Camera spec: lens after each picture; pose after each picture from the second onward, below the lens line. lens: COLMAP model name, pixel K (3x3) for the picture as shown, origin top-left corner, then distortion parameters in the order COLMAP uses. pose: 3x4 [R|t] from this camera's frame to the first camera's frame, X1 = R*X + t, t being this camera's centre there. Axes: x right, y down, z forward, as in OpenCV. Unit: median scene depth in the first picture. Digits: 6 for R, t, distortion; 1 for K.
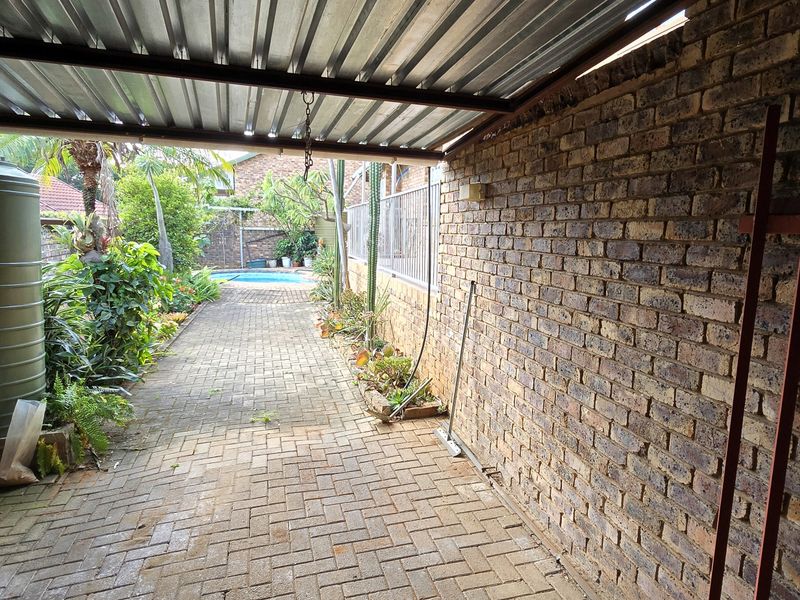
lens RADIAL K [[531.0, 0, 403.5], [0, 531.0, 299.5], [0, 0, 1]] dist [0.002962, -0.000824]
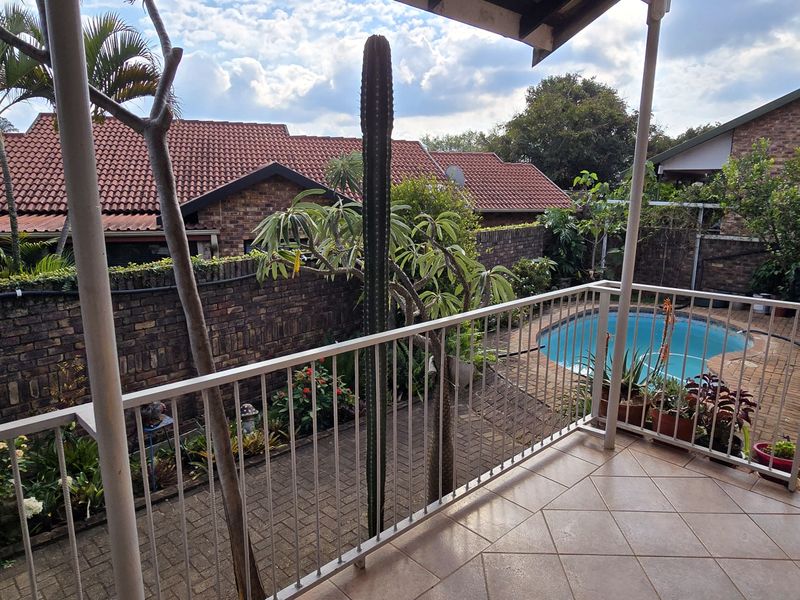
lens RADIAL K [[531.0, 0, 403.6], [0, 531.0, 301.4], [0, 0, 1]] dist [0.002962, -0.000824]
pose [[0.489872, 0.169718, -0.855115, 0.070855], [-0.108609, 0.985107, 0.133299, -0.106712], [0.865003, 0.027574, 0.501009, 0.401026]]
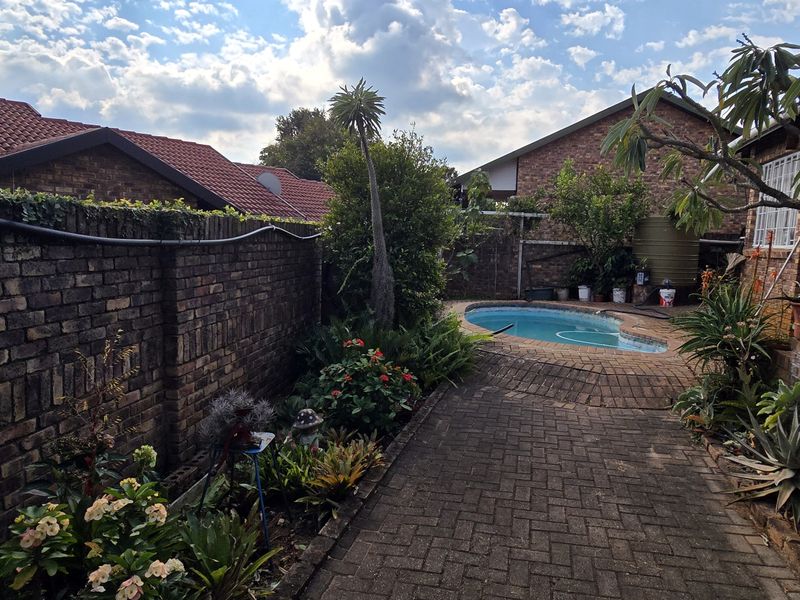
lens RADIAL K [[531.0, 0, 400.6], [0, 531.0, 301.5], [0, 0, 1]] dist [0.002962, -0.000824]
pose [[0.871287, 0.069583, -0.485816, -0.098037], [-0.080085, 0.996788, -0.000860, -0.041655], [0.484196, 0.039656, 0.874061, 0.311166]]
